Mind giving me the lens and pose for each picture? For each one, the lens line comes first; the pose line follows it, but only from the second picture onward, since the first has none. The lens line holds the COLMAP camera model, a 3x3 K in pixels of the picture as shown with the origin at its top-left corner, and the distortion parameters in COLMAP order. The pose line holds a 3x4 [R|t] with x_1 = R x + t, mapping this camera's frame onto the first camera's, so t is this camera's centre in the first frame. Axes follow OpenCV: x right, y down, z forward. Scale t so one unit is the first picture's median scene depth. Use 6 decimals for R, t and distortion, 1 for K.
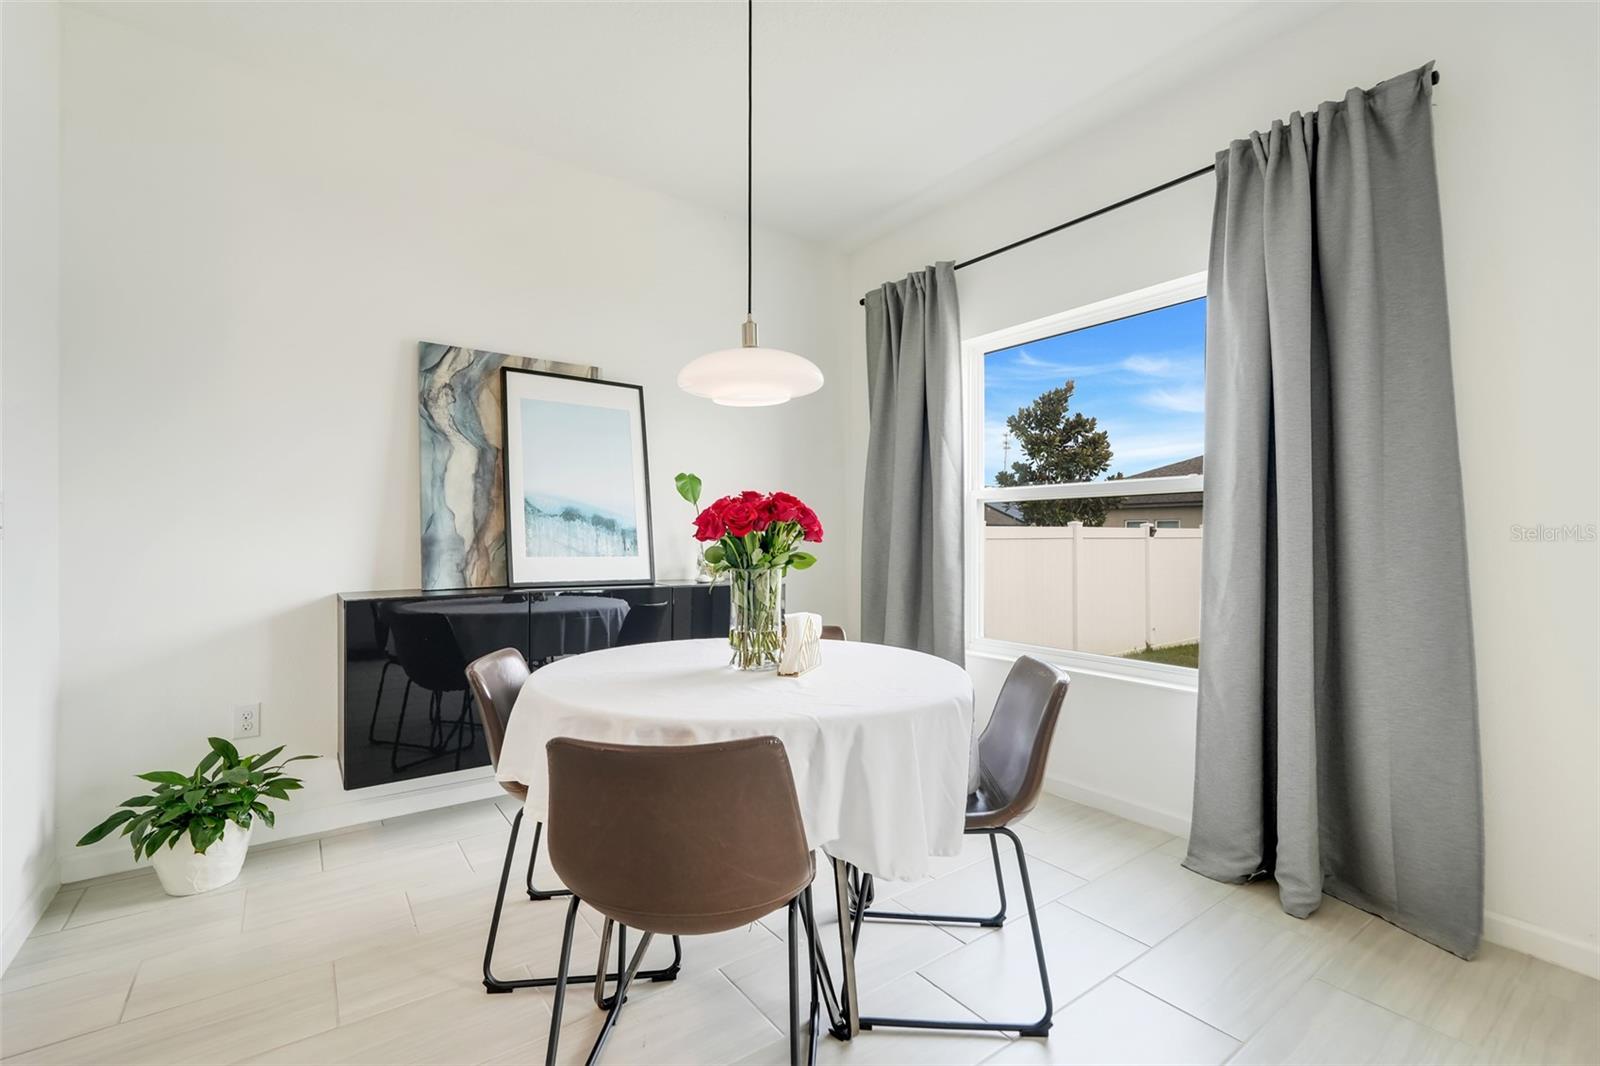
lens RADIAL K [[720.9, 0, 800.0], [0, 720.9, 533.0], [0, 0, 1]] dist [-0.002111, 0.000532]
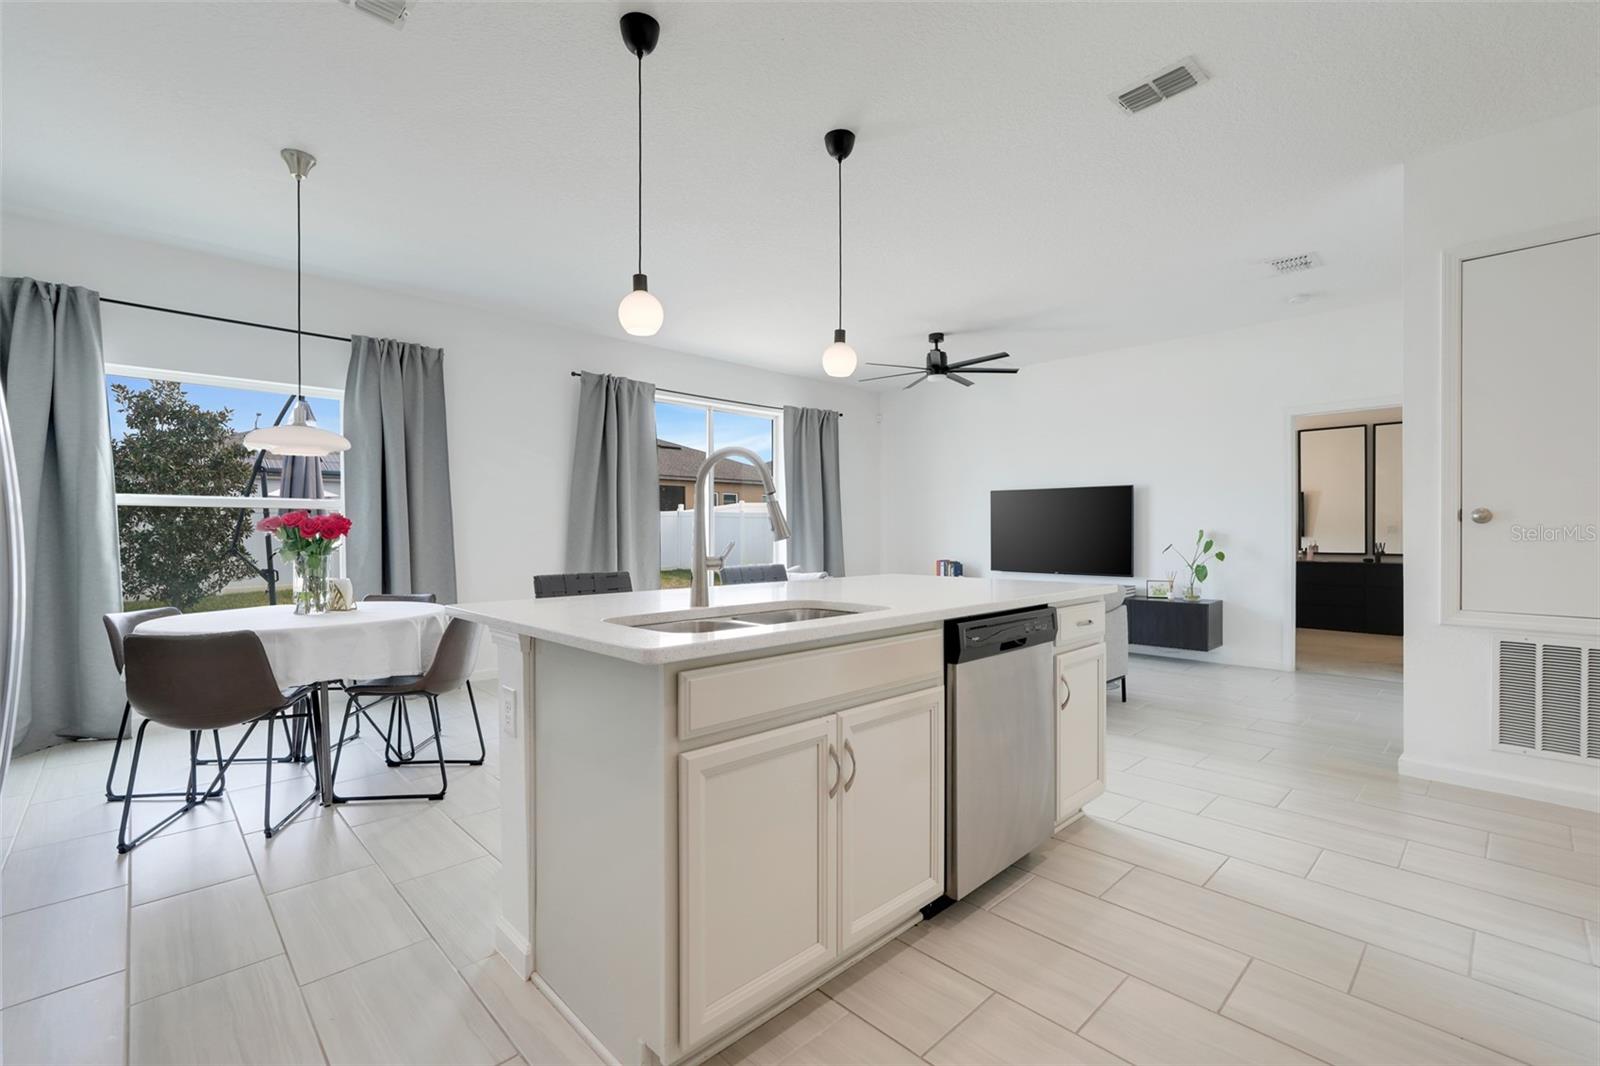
lens RADIAL K [[720.9, 0, 800.0], [0, 720.9, 533.0], [0, 0, 1]] dist [-0.002111, 0.000532]
pose [[-0.159167, -0.002859, 0.987248, -1.657606], [-0.001745, 0.999995, 0.002615, -0.005376], [-0.987250, -0.001306, -0.159171, 0.138265]]
